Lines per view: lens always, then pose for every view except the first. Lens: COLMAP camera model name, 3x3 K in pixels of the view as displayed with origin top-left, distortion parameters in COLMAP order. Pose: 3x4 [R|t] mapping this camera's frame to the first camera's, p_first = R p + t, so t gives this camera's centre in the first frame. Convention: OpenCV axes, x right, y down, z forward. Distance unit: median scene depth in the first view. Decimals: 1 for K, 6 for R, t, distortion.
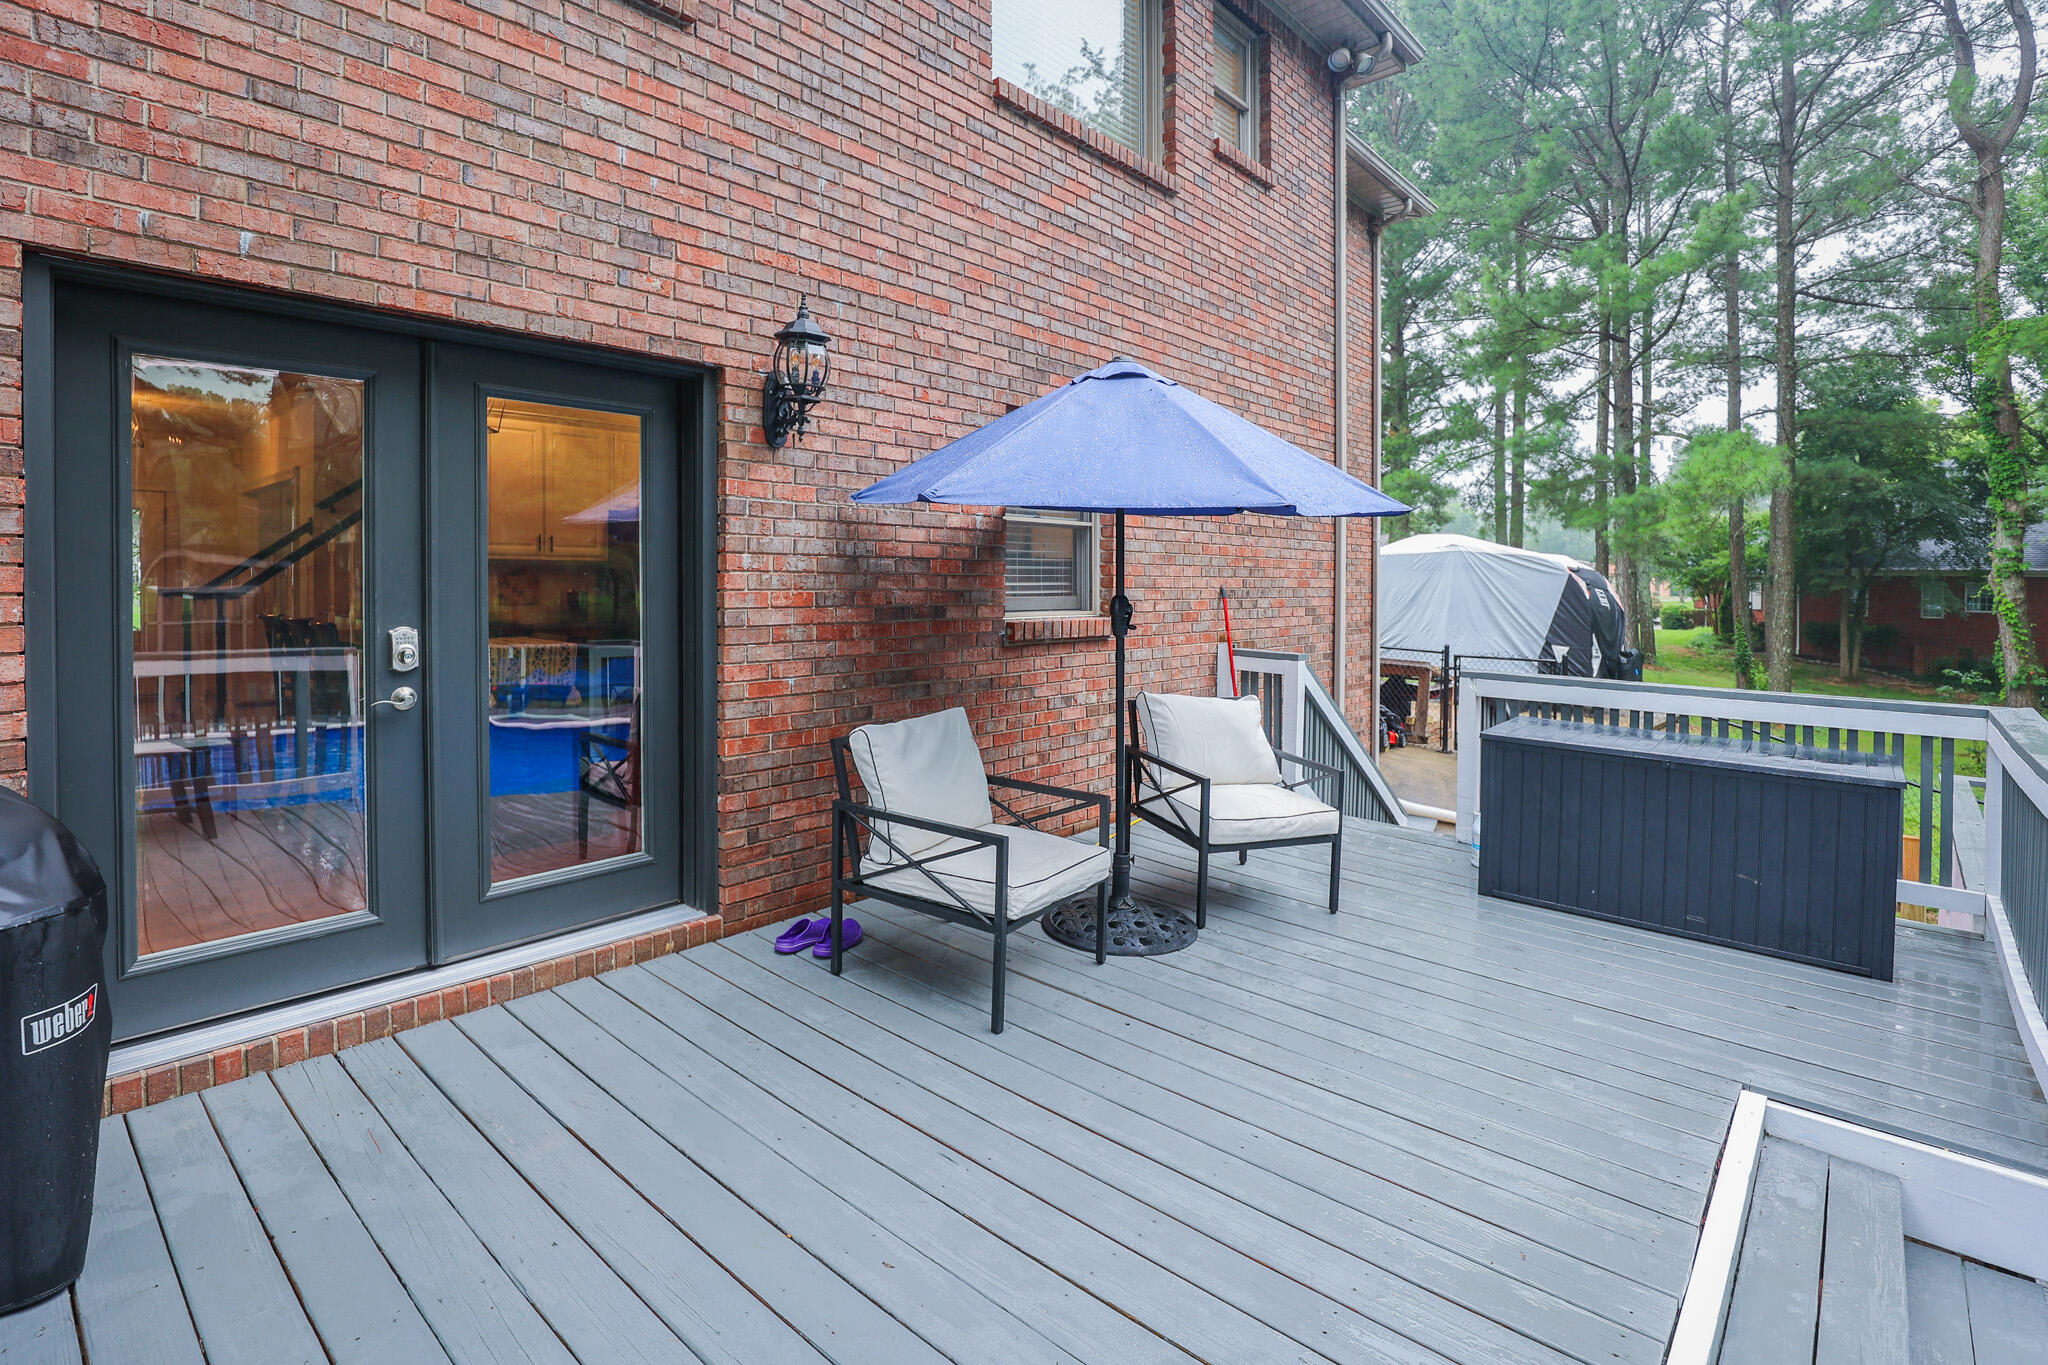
lens RADIAL K [[983.6, 0, 1025.1], [0, 983.6, 598.1], [0, 0, 1]] dist [-0.025952, 0.000378]
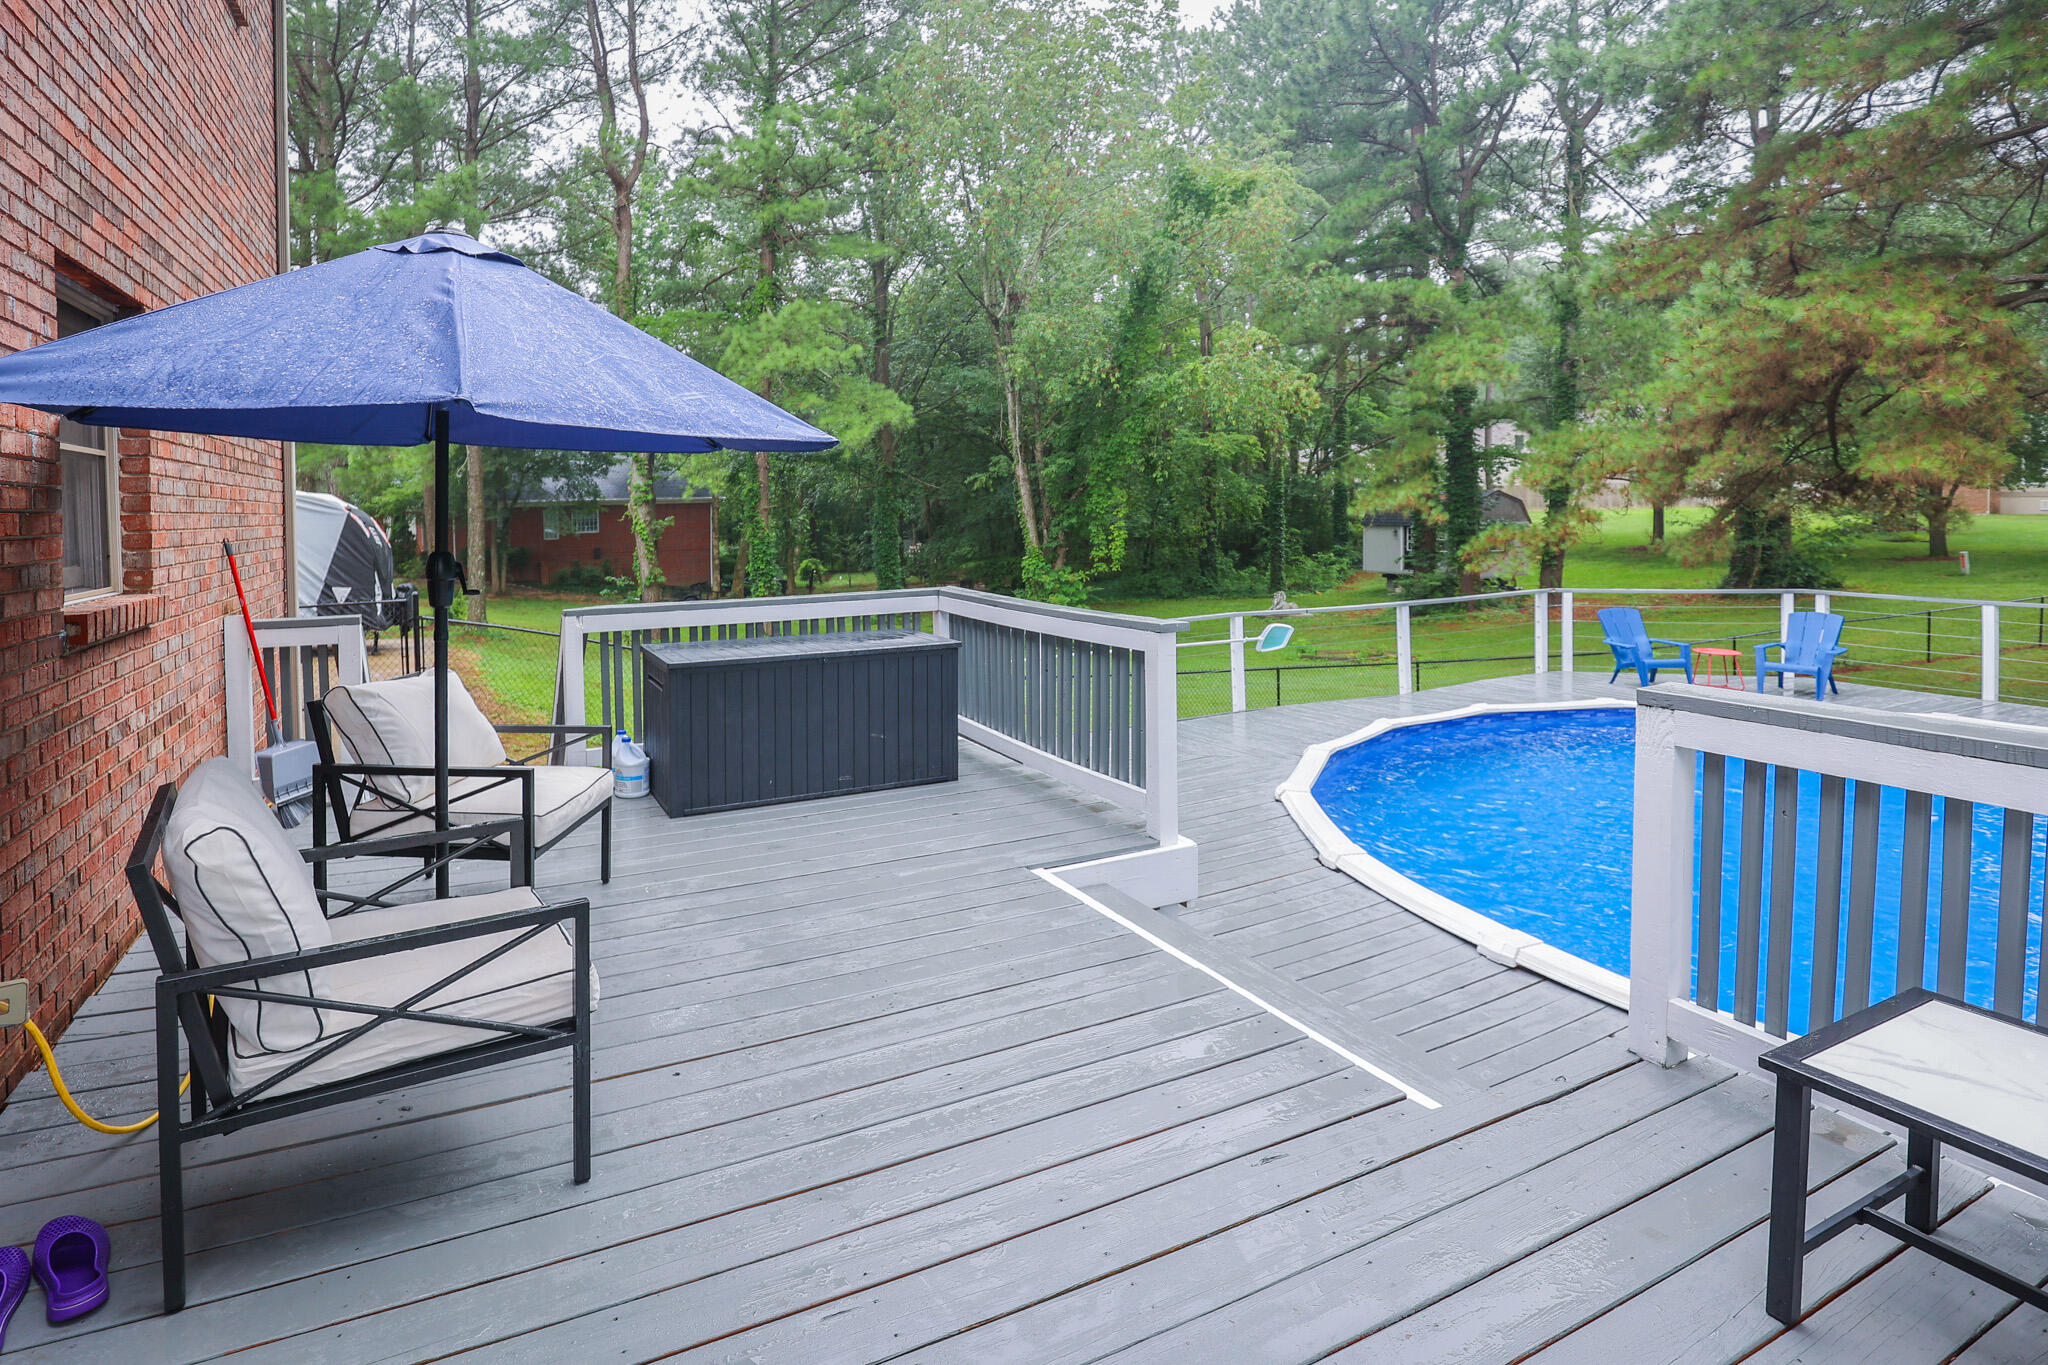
lens RADIAL K [[998.2, 0, 875.8], [0, 998.2, 532.3], [0, 0, 1]] dist [-0.040539, 0.001129]
pose [[0.432598, -0.048519, 0.900281, -0.337092], [0.053341, 0.998179, 0.028164, -0.016177], [-0.900008, 0.035838, 0.434398, 0.304699]]
